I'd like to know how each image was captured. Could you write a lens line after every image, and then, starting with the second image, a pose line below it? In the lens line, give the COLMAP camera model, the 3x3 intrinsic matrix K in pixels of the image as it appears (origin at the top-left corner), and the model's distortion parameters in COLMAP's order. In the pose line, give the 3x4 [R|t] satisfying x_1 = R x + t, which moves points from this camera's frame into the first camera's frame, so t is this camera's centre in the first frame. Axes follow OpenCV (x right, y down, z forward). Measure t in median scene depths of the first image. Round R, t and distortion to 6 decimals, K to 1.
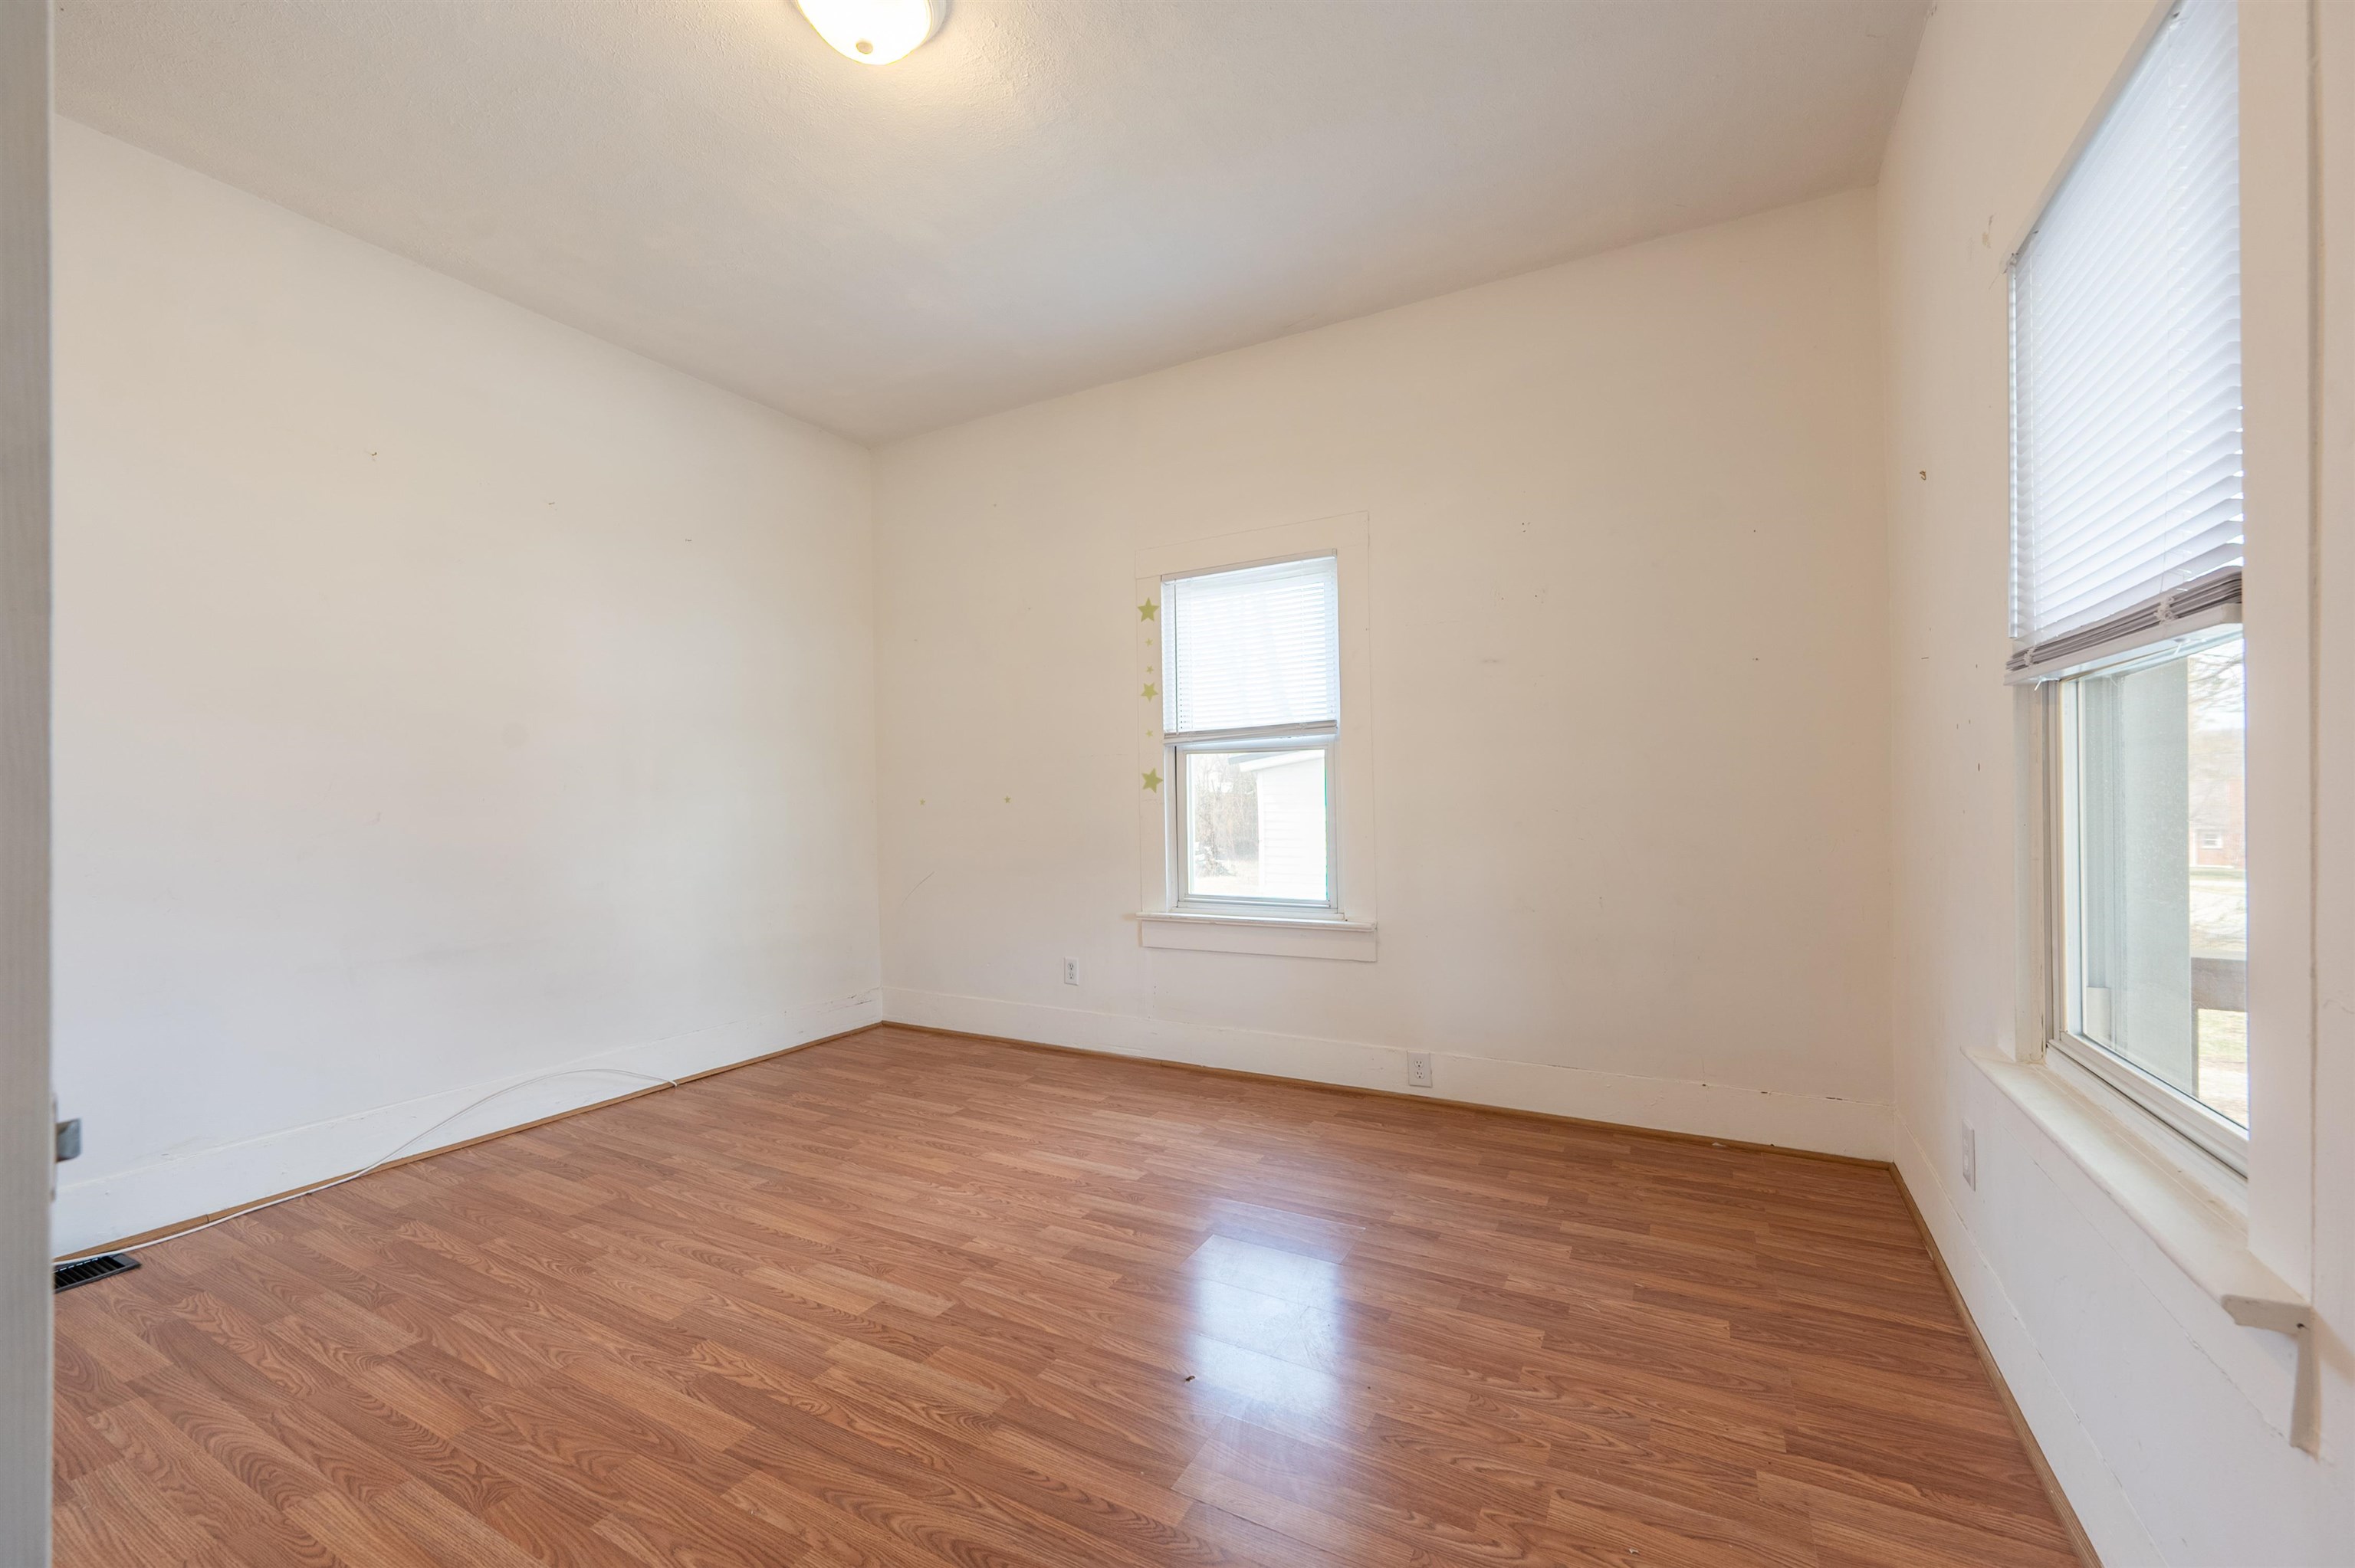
lens RADIAL K [[945.0, 0, 1177.0], [0, 945.0, 792.4], [0, 0, 1]] dist [0.001475, 0.000264]
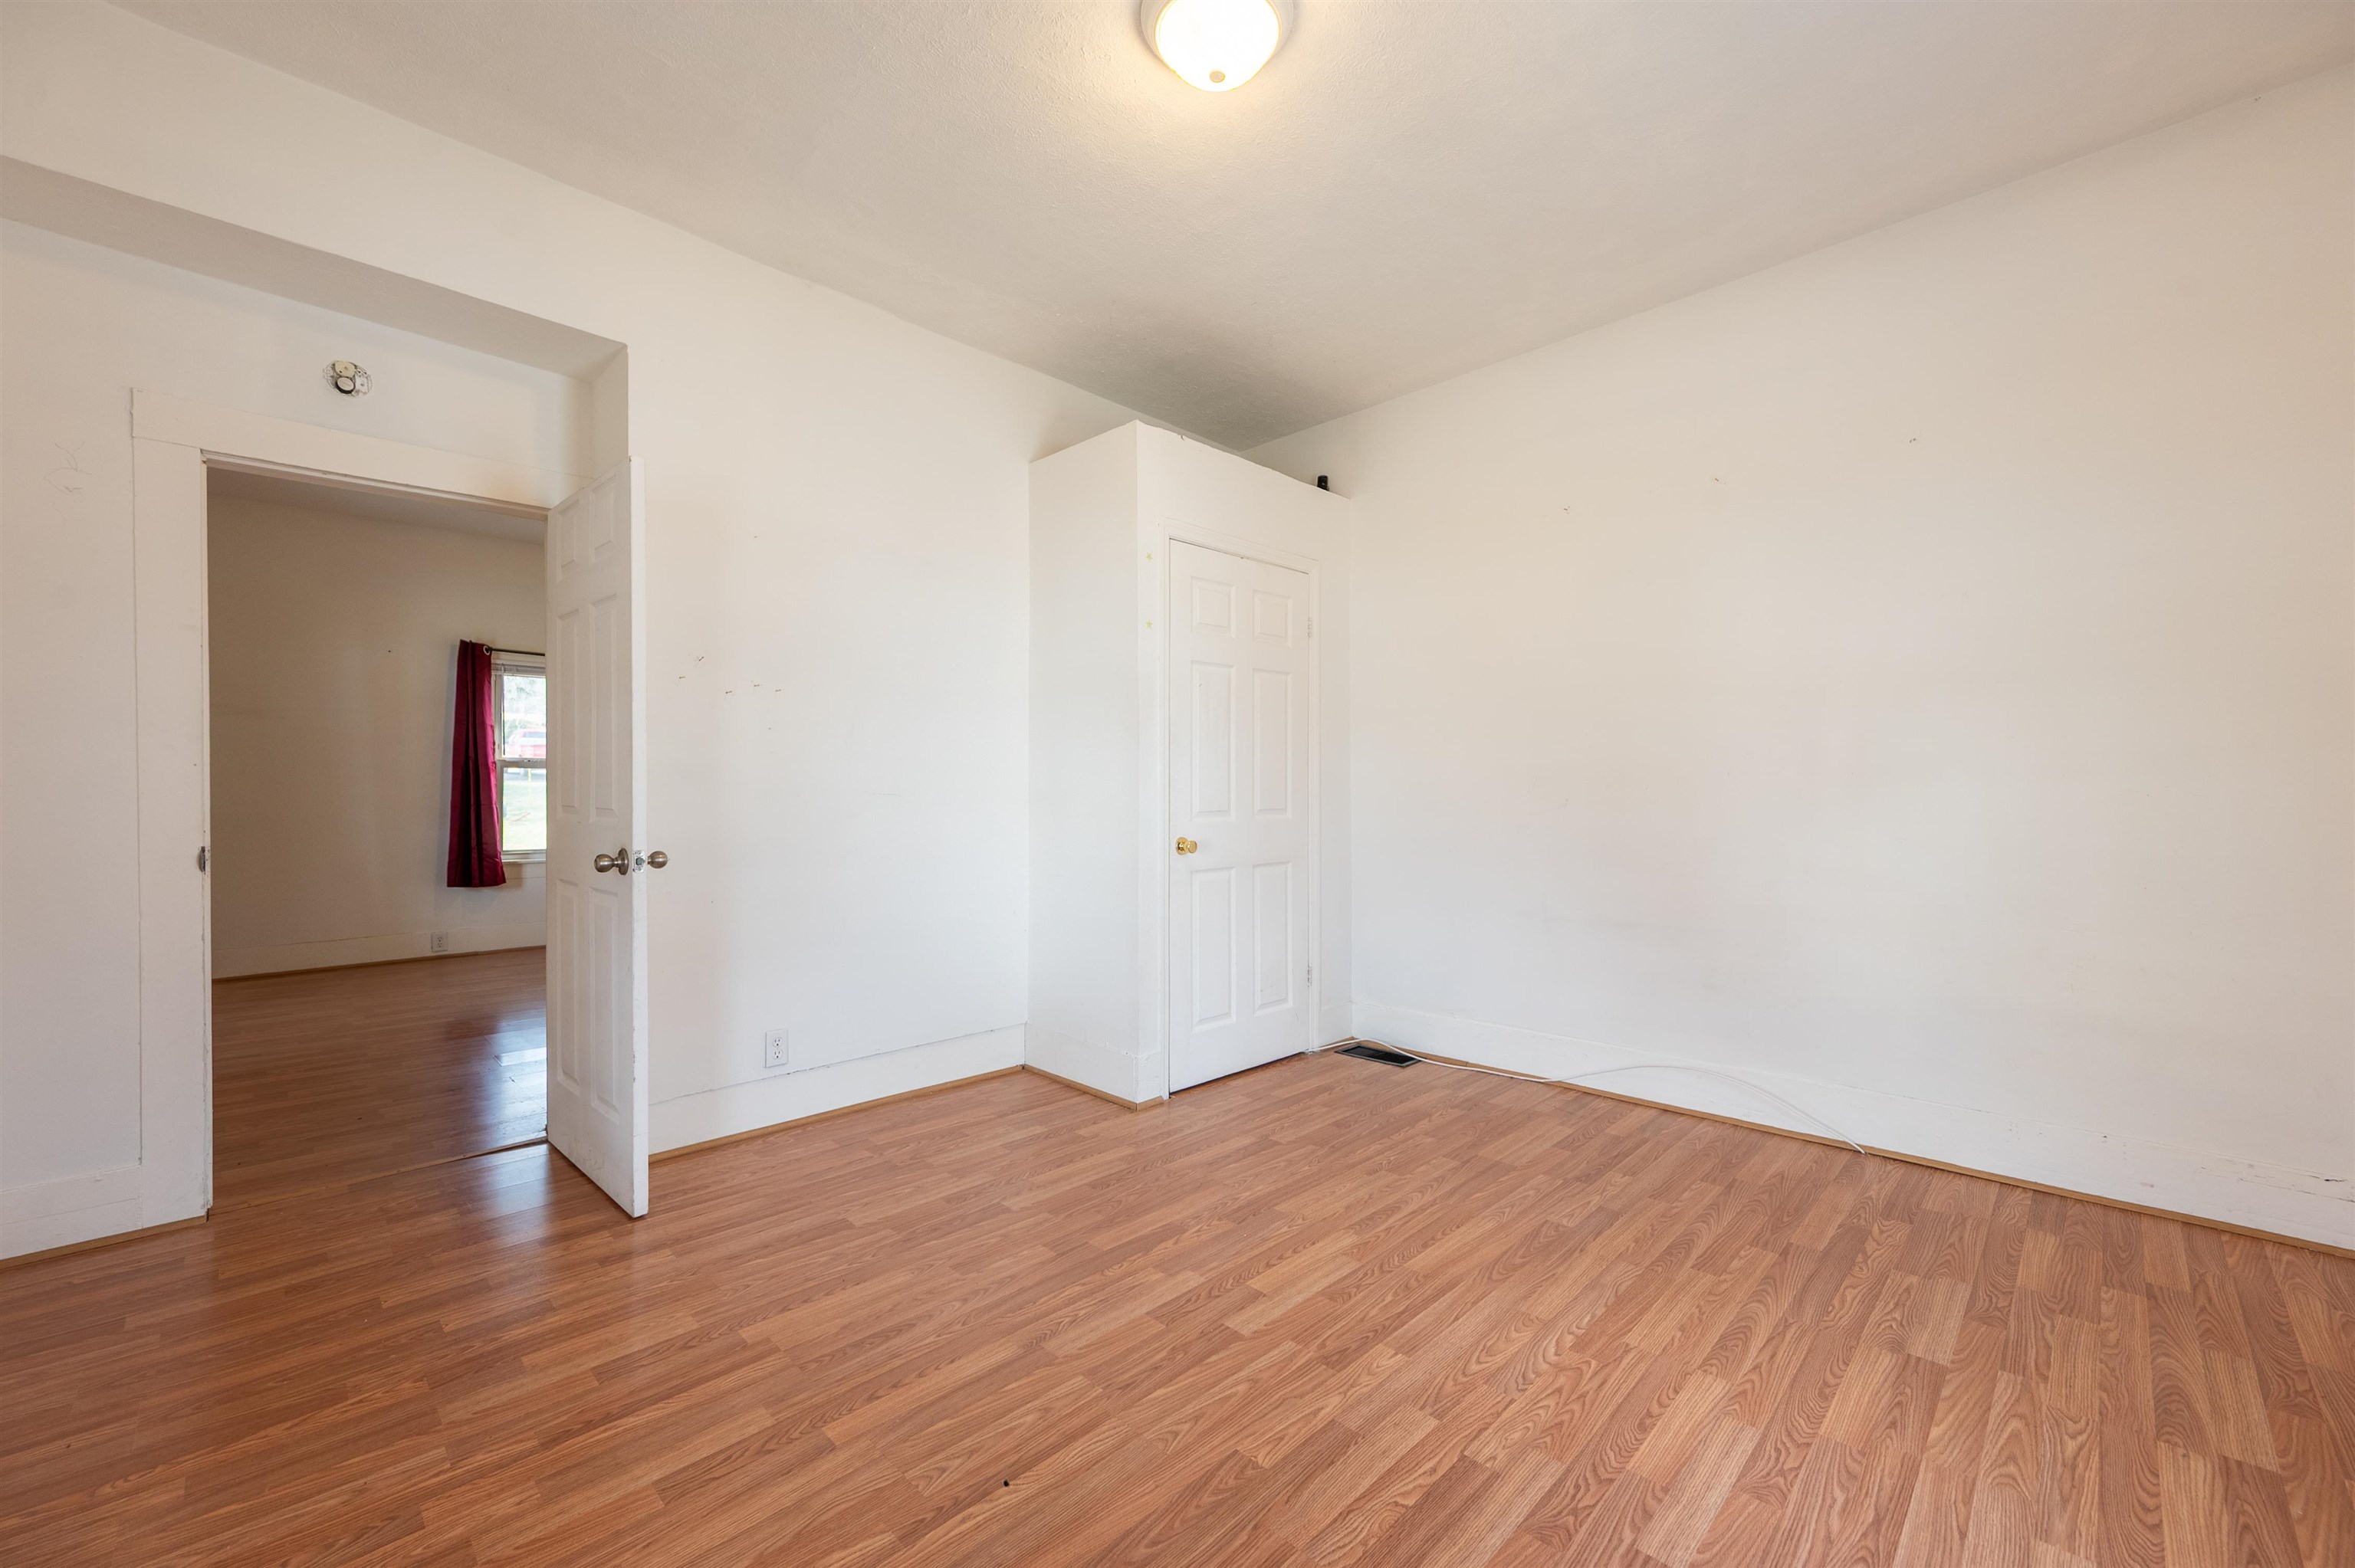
lens RADIAL K [[945.0, 0, 1177.0], [0, 945.0, 792.4], [0, 0, 1]] dist [0.001475, 0.000264]
pose [[-0.284137, 0.009104, -0.958740, 0.553575], [0.011775, 0.999913, 0.006006, 0.001849], [0.958711, -0.009583, -0.284220, 0.998019]]
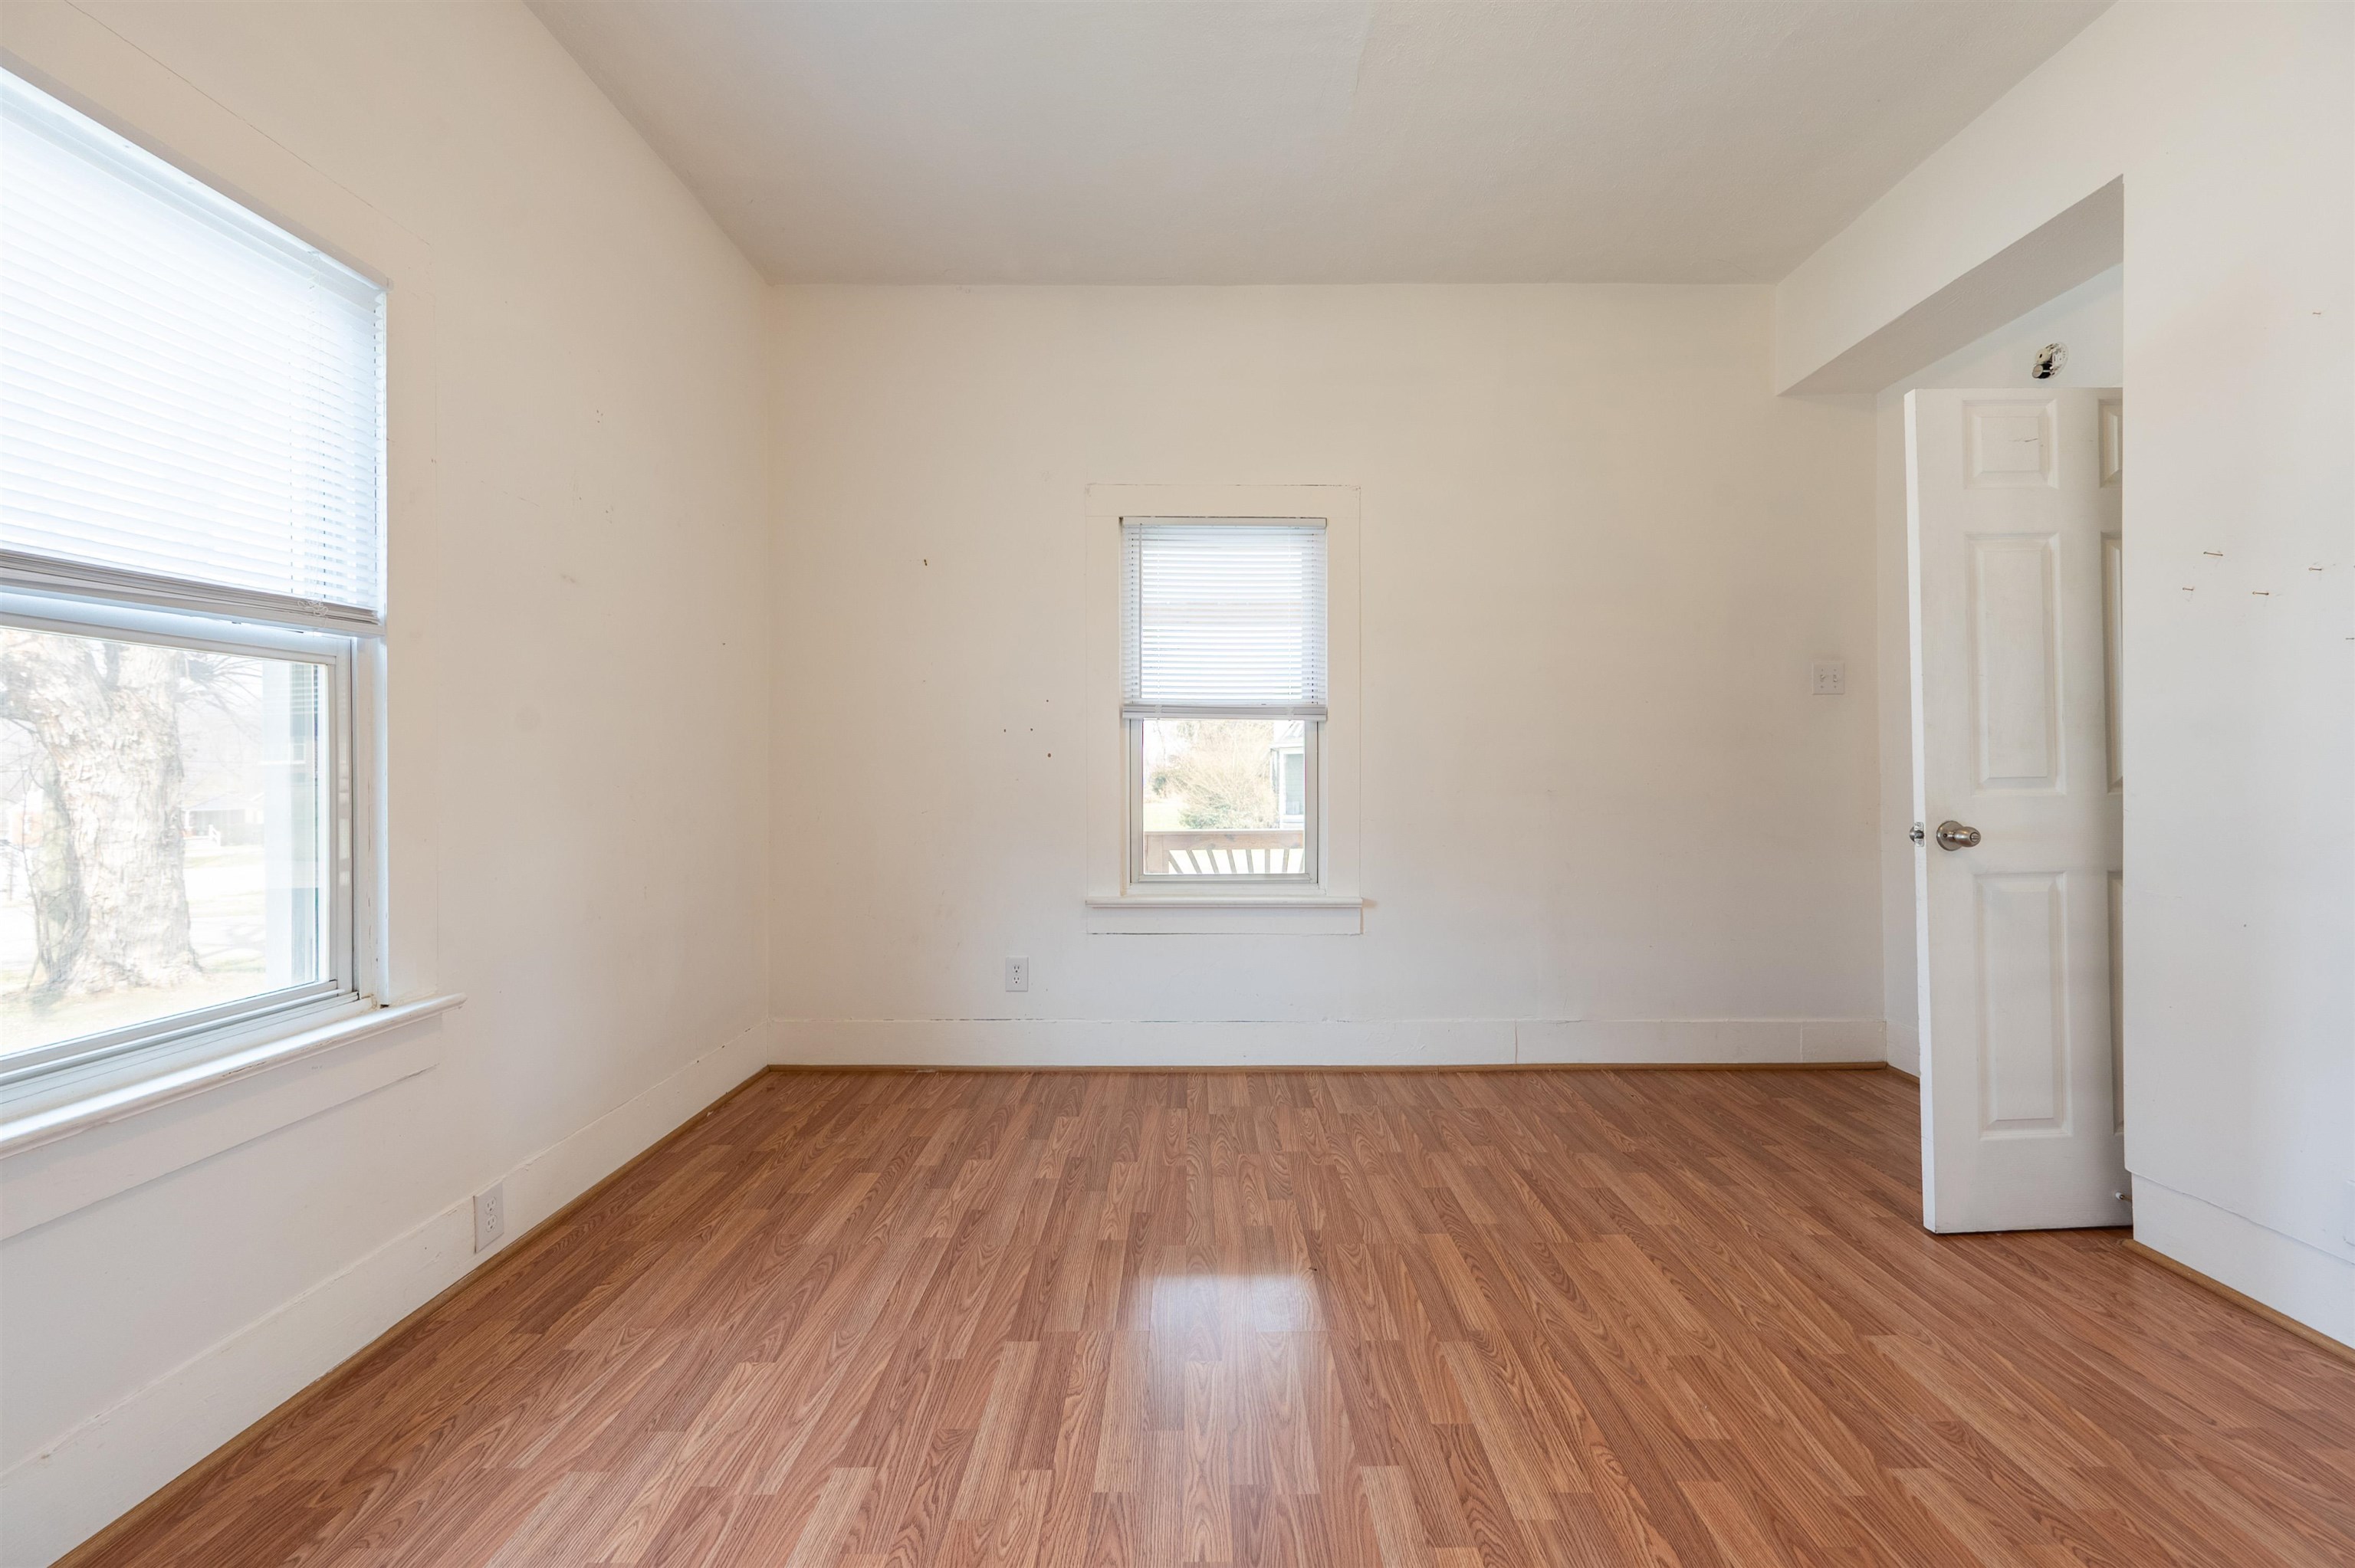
lens RADIAL K [[941.1, 0, 1195.0], [0, 941.1, 767.4], [0, 0, 1]] dist [0.000057, 0.000198]
pose [[-0.478987, 0.016056, 0.877675, -0.666845], [0.003165, 0.999858, -0.016564, 0.021728], [-0.877817, -0.005156, -0.478969, 1.202499]]
